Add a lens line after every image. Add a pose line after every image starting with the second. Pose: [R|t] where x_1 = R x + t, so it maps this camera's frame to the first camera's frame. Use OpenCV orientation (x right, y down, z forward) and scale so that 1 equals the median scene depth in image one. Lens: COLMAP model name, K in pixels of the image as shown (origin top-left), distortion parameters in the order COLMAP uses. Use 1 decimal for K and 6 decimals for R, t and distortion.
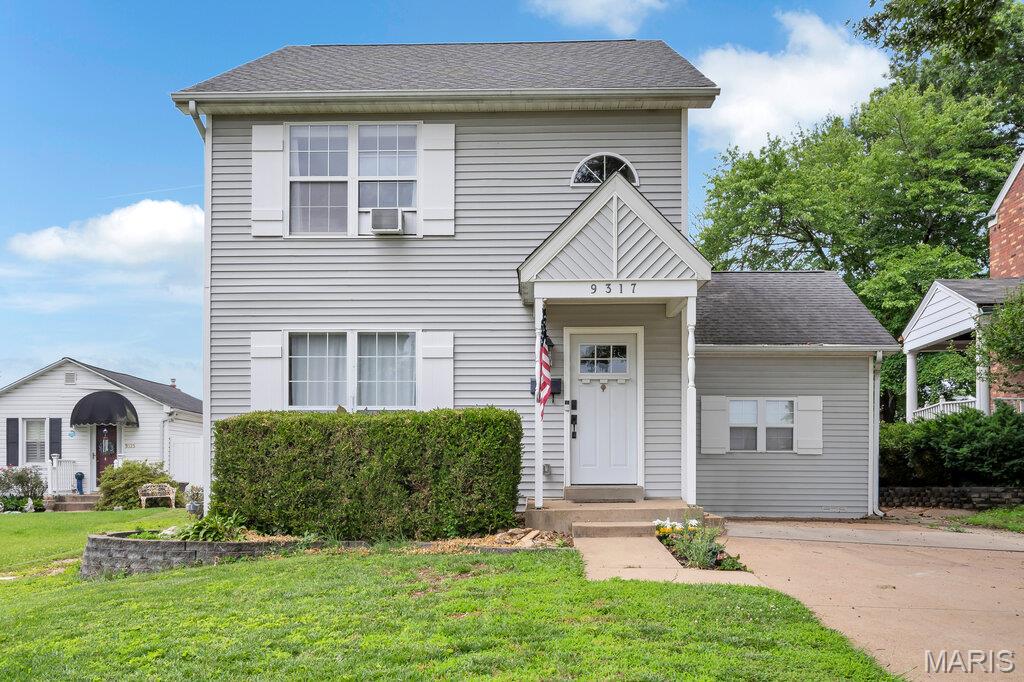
lens RADIAL K [[946.4, 0, 507.2], [0, 946.4, 463.1], [0, 0, 1]] dist [0.007707, 0.000000]
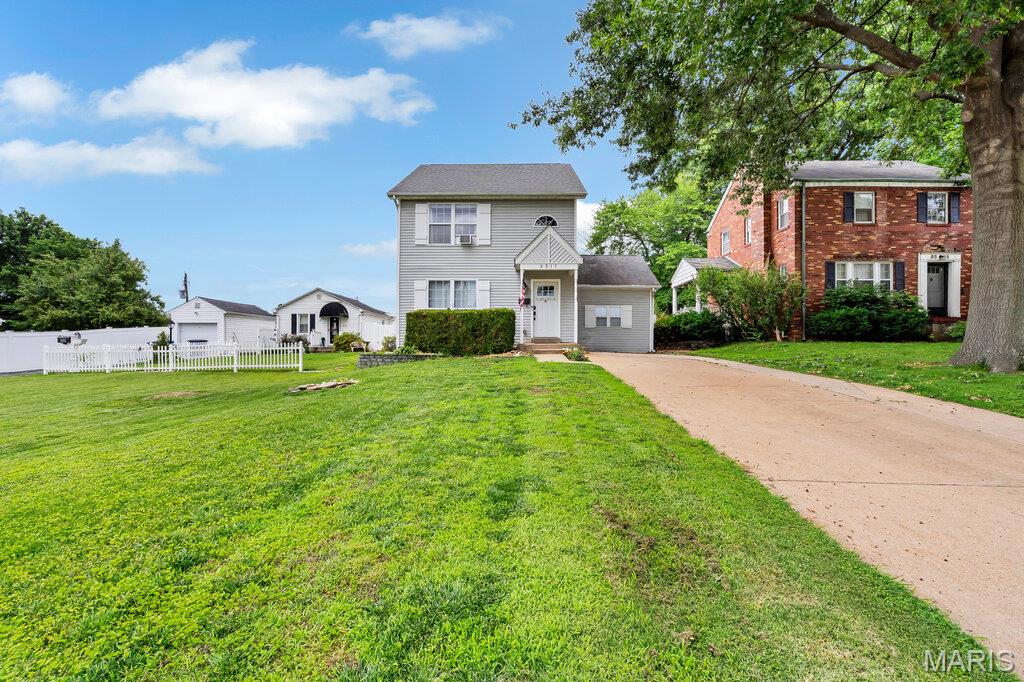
lens RADIAL K [[464.6, 0, 505.2], [0, 464.6, 333.8], [0, 0, 1]] dist [-0.012624, 0.003379]
pose [[0.999990, 0.003793, 0.002298, -0.015758], [-0.003769, 0.999939, -0.010406, 0.026635], [-0.002337, 0.010398, 0.999943, -0.319744]]
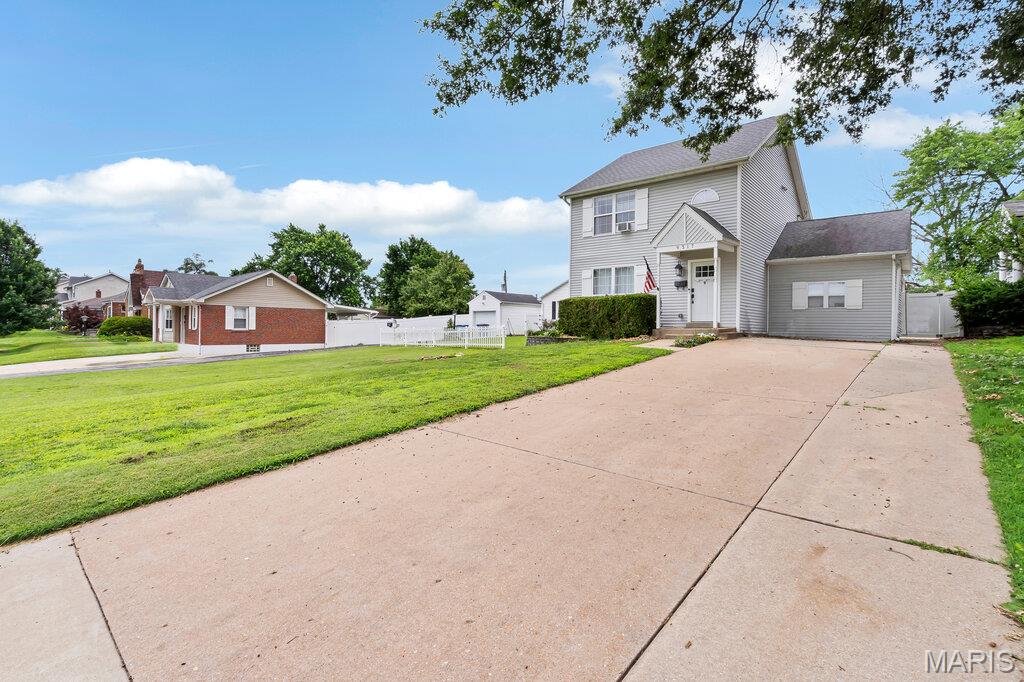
lens RADIAL K [[464.6, 0, 505.7], [0, 464.6, 332.4], [0, 0, 1]] dist [-0.012624, 0.003379]
pose [[0.785202, 0.013874, -0.619084, 0.445637], [0.001216, 0.999712, 0.023947, 0.021341], [0.619238, -0.019556, 0.784960, -0.293167]]
